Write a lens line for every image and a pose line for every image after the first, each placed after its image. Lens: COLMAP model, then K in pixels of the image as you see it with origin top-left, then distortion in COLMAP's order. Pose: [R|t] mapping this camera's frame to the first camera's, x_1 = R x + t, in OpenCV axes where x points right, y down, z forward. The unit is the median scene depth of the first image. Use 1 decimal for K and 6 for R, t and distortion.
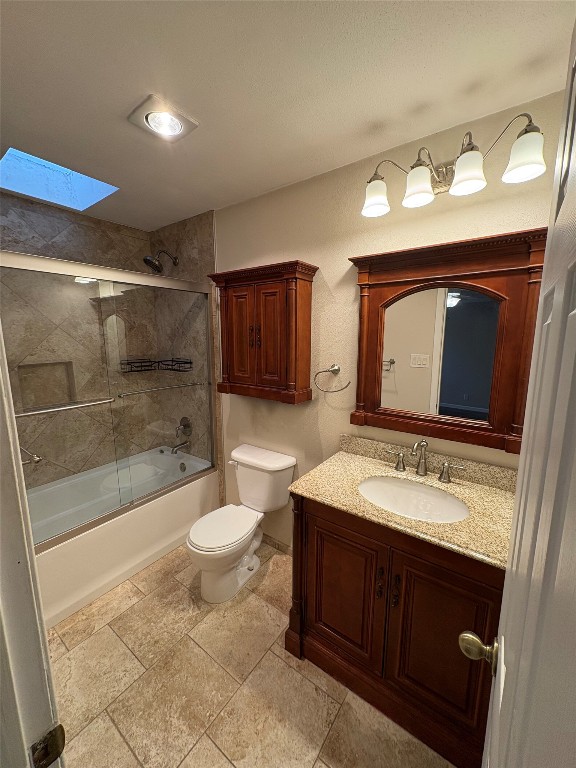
lens RADIAL K [[303.3, 0, 288.2], [0, 303.3, 384.4], [0, 0, 1]] dist [-0.003207, -0.000896]
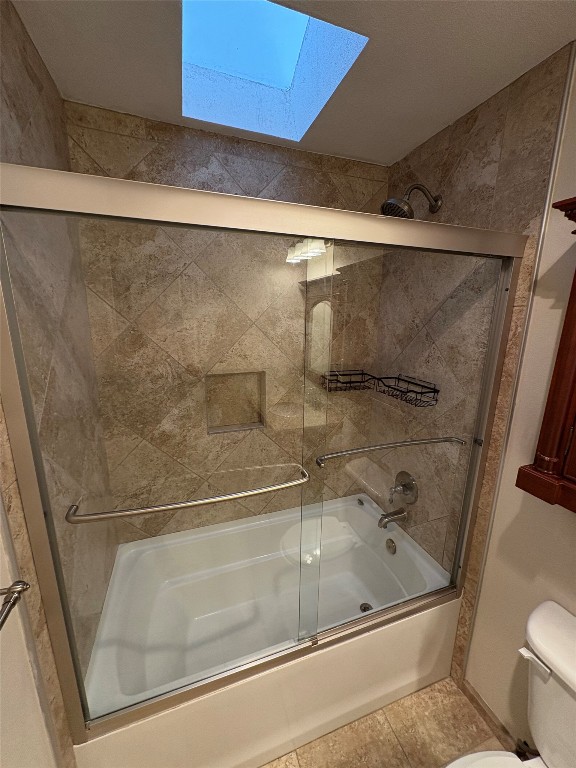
lens RADIAL K [[303.3, 0, 287.5], [0, 303.3, 384.9], [0, 0, 1]] dist [-0.003207, -0.000896]
pose [[0.819057, 0.139769, -0.556426, -0.241293], [-0.106610, 0.990057, 0.091765, -0.105938], [0.563719, -0.015840, 0.825814, 0.394484]]
